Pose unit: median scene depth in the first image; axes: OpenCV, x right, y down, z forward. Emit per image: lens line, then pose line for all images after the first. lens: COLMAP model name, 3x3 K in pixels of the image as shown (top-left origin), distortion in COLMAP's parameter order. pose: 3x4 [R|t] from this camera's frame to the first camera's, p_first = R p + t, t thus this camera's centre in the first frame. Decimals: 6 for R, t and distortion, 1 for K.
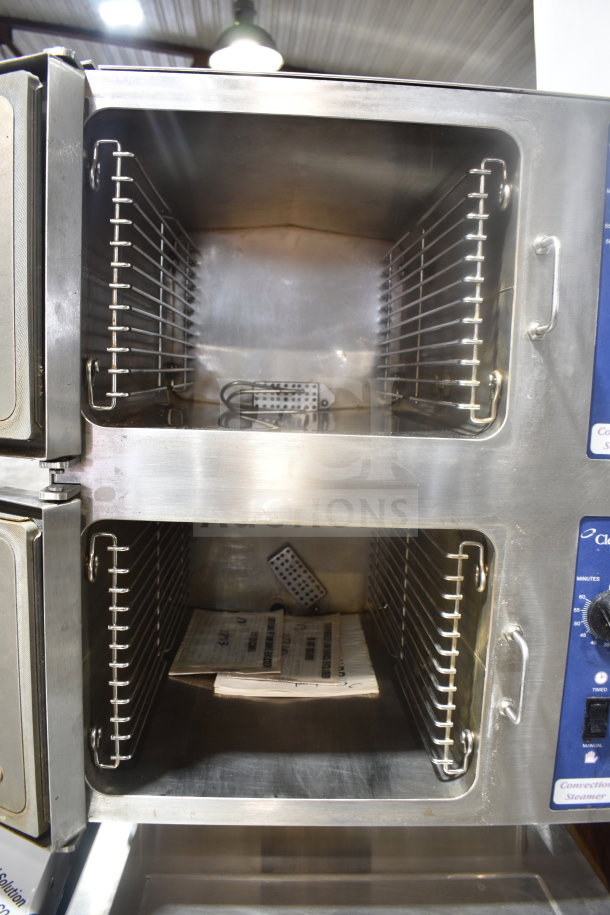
lens RADIAL K [[701.3, 0, 310.1], [0, 701.3, 454.7], [0, 0, 1]] dist [-0.107101, 0.019211]
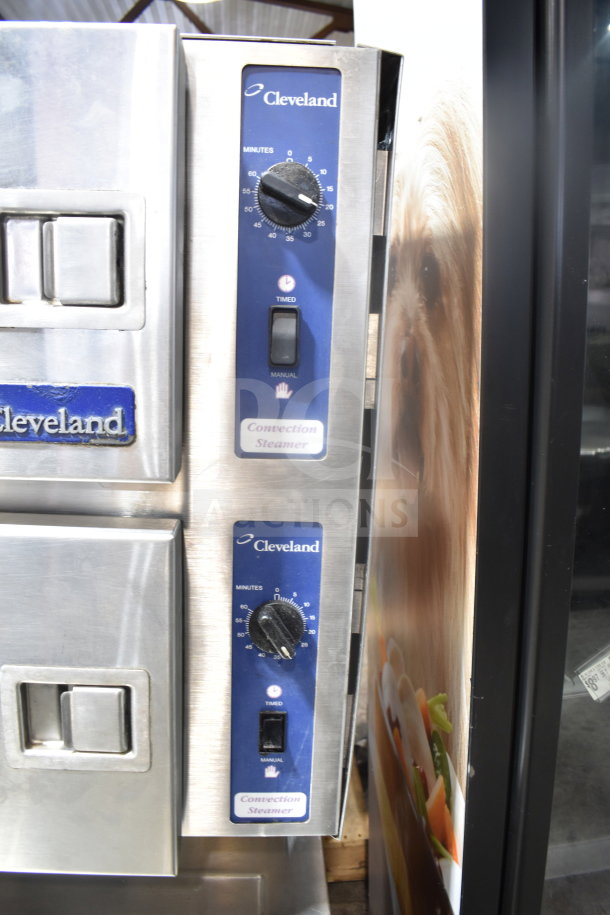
lens RADIAL K [[701.3, 0, 305.0], [0, 701.3, 456.4], [0, 0, 1]] dist [-0.107101, 0.019211]
pose [[0.999943, -0.005283, 0.009228, 0.461530], [0.004453, 0.996130, 0.087776, -0.071926], [-0.009656, -0.087730, 0.996098, 0.091167]]
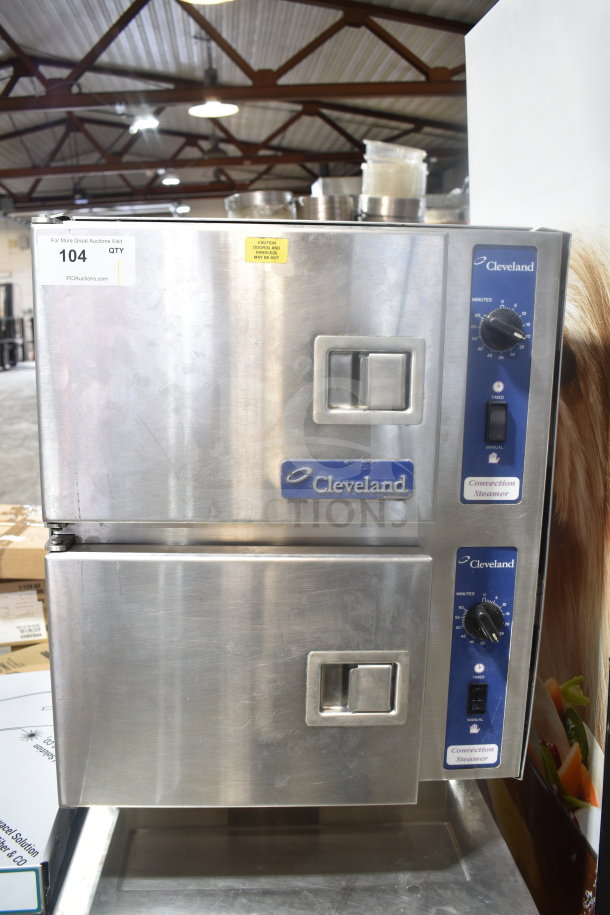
lens RADIAL K [[777.4, 0, 306.1], [0, 777.4, 454.4], [0, 0, 1]] dist [-0.102456, 0.021525]
pose [[0.999586, -0.025829, 0.012645, 0.089135], [0.025032, 0.997910, 0.059566, -0.174181], [-0.014157, -0.059225, 0.998144, -0.431183]]
